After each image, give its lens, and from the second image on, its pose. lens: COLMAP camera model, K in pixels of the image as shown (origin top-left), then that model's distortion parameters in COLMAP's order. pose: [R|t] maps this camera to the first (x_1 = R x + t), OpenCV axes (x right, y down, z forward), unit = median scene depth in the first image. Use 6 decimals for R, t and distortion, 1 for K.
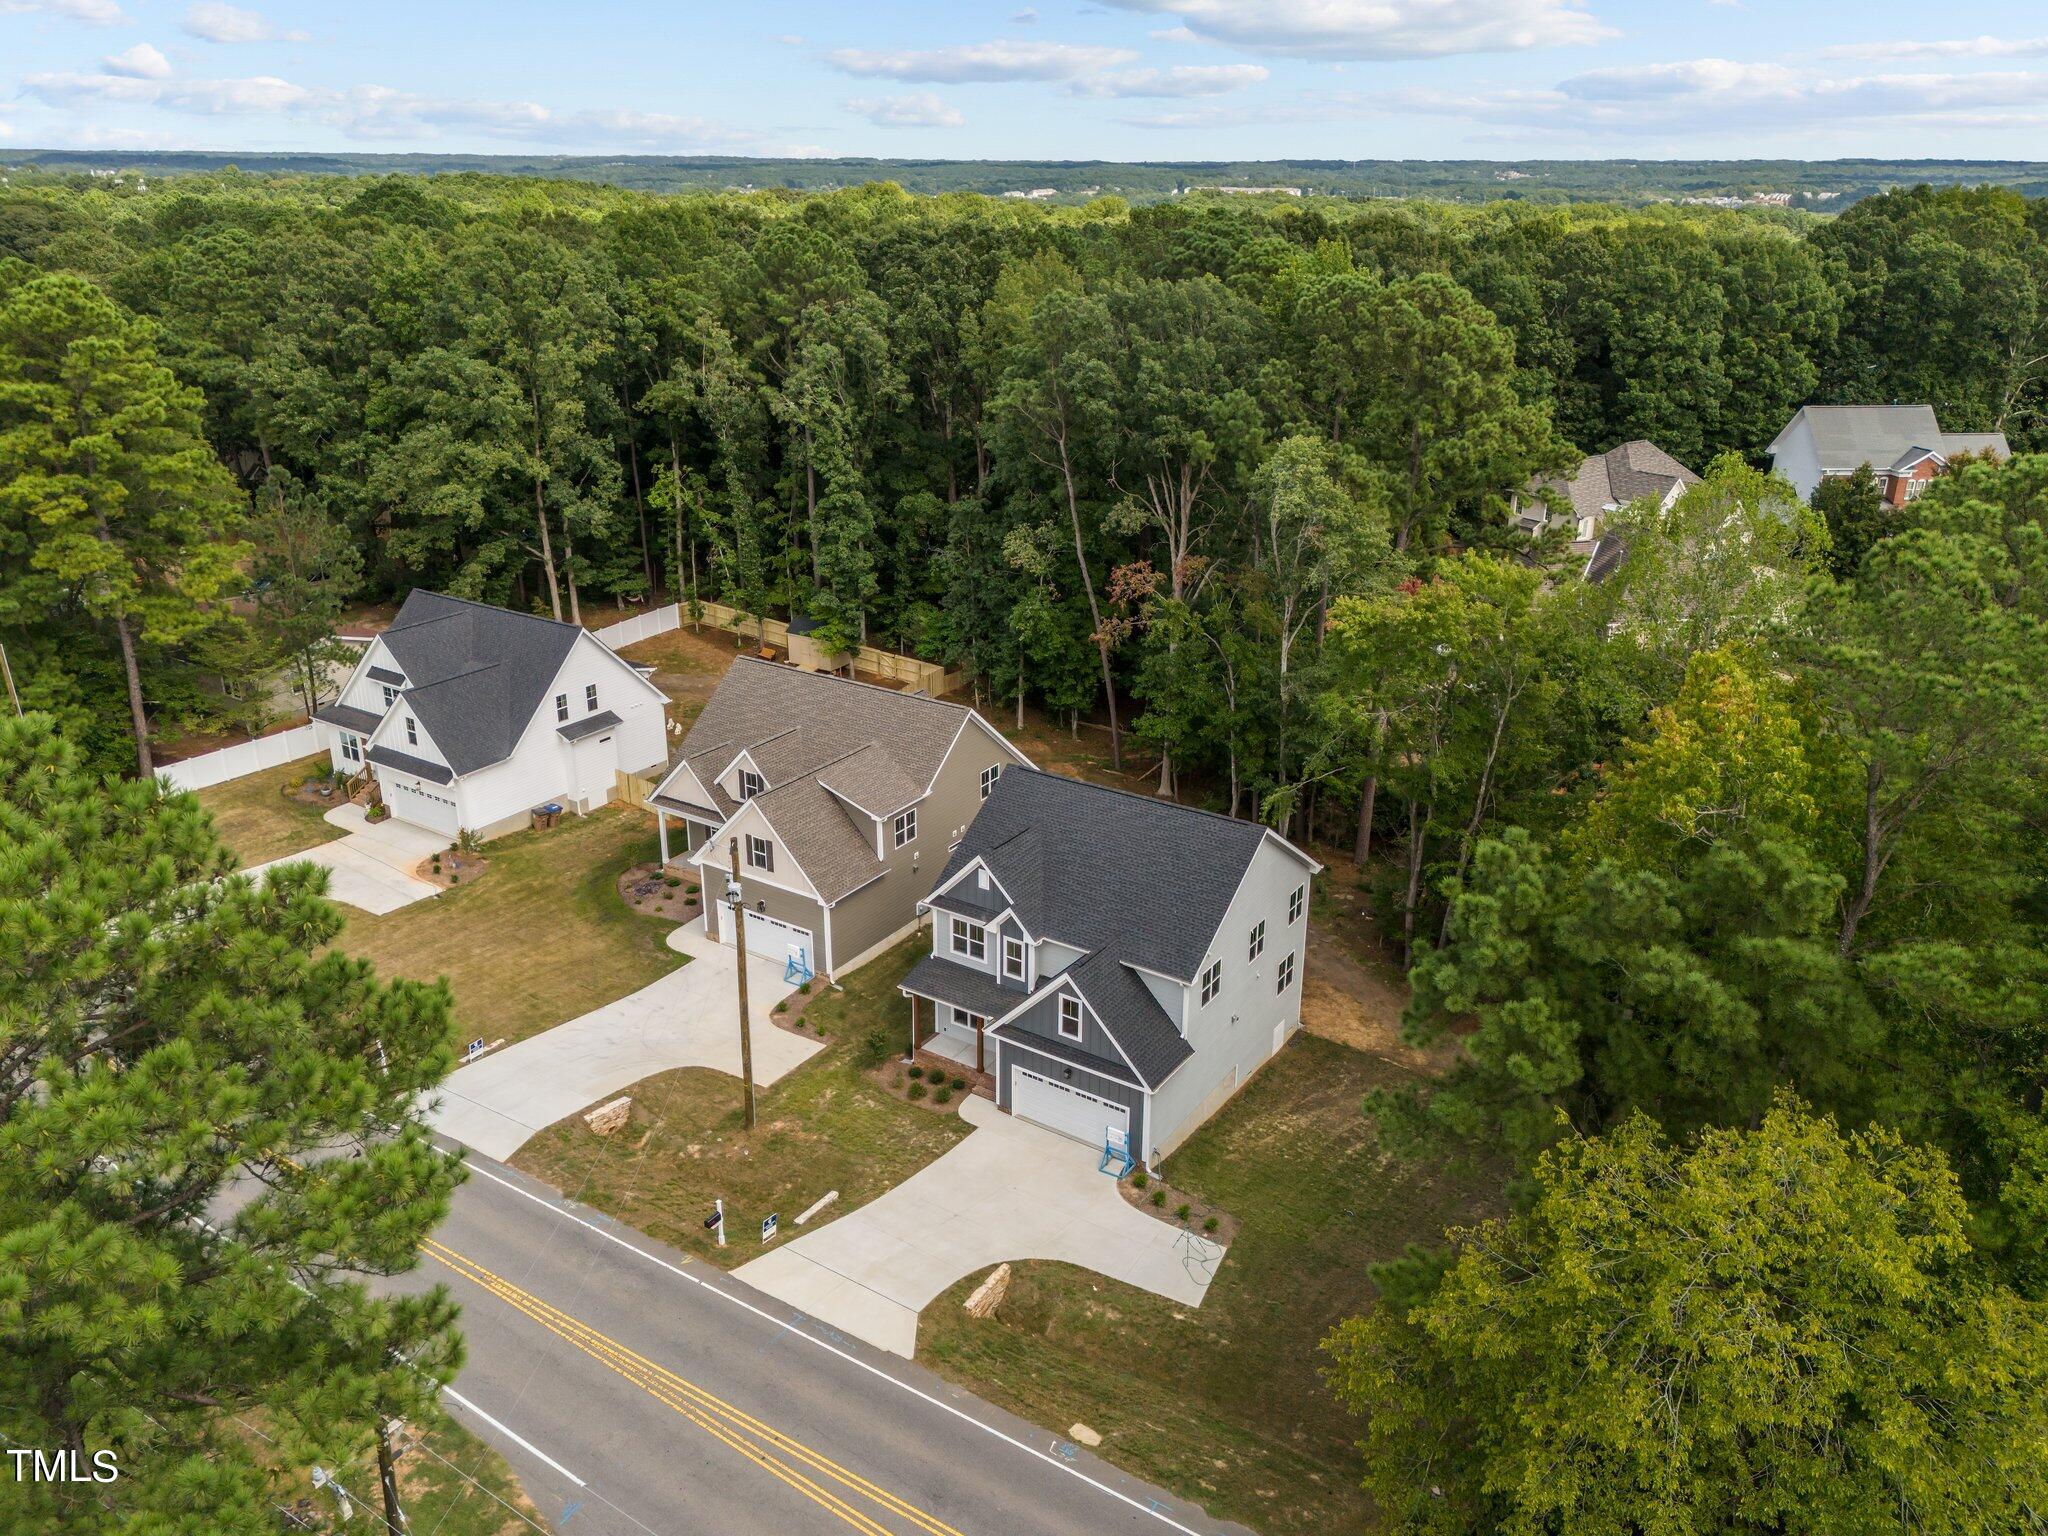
lens RADIAL K [[1529.4, 0, 1026.3], [0, 1529.4, 763.9], [0, 0, 1]] dist [0.026389, -0.006996]
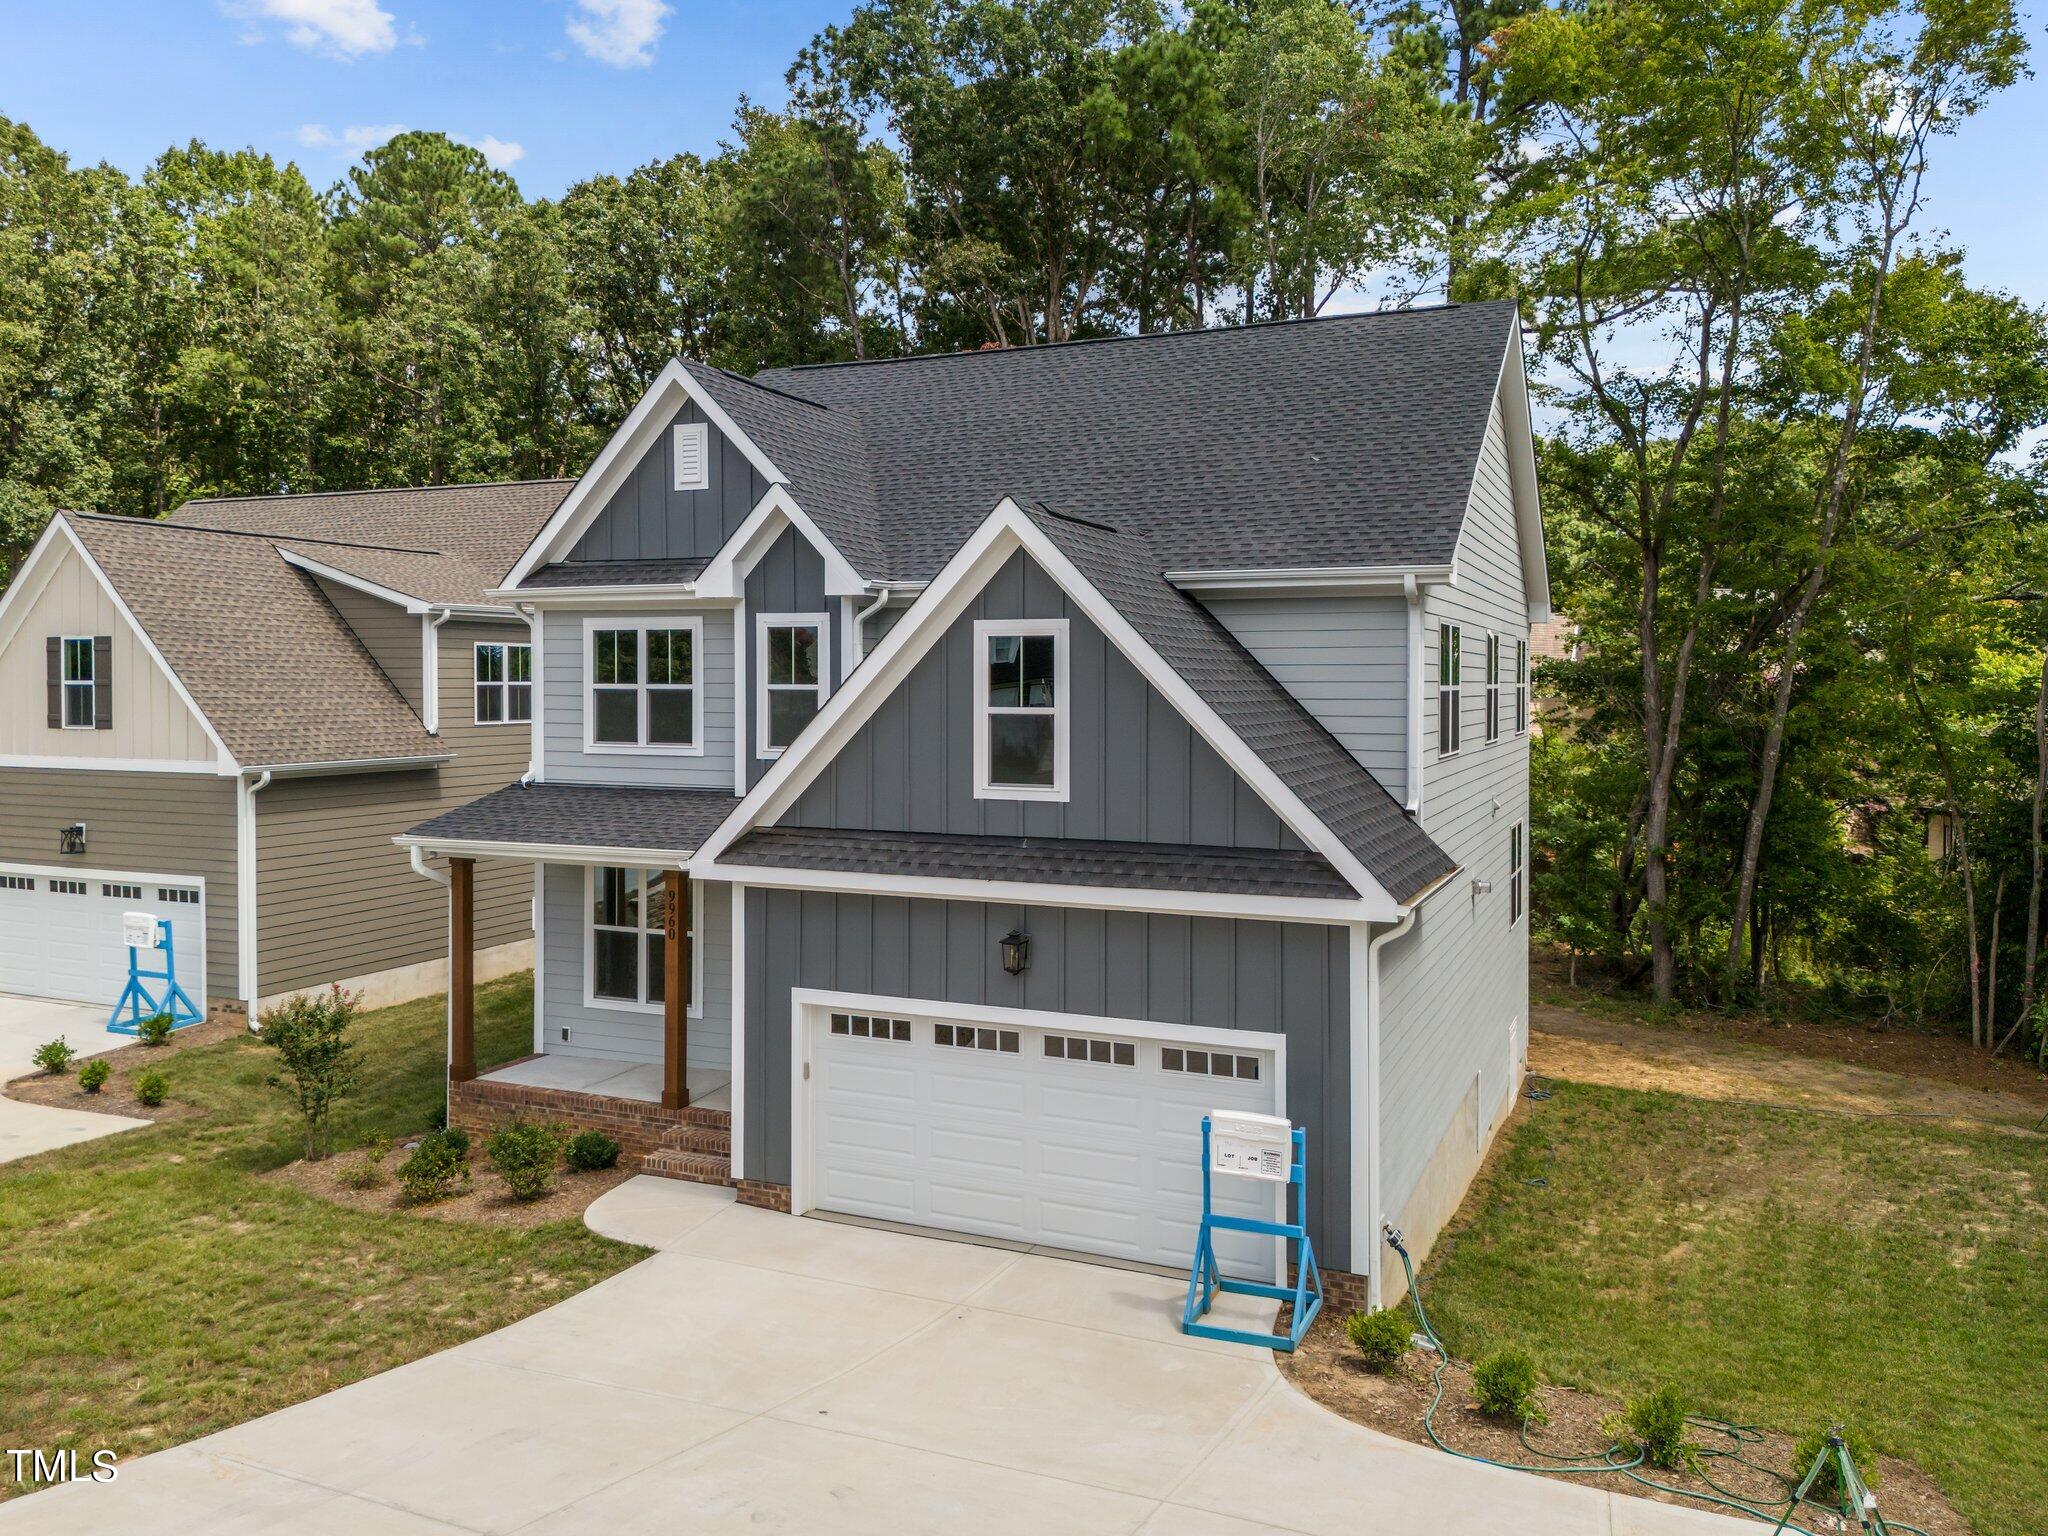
lens RADIAL K [[1529.4, 0, 1028.3], [0, 1529.4, 760.5], [0, 0, 1]] dist [0.026389, -0.006996]
pose [[0.985362, -0.004870, 0.170407, -0.013567], [0.060841, 0.943814, -0.324829, 0.242205], [-0.159250, 0.330442, 0.930294, 0.714605]]
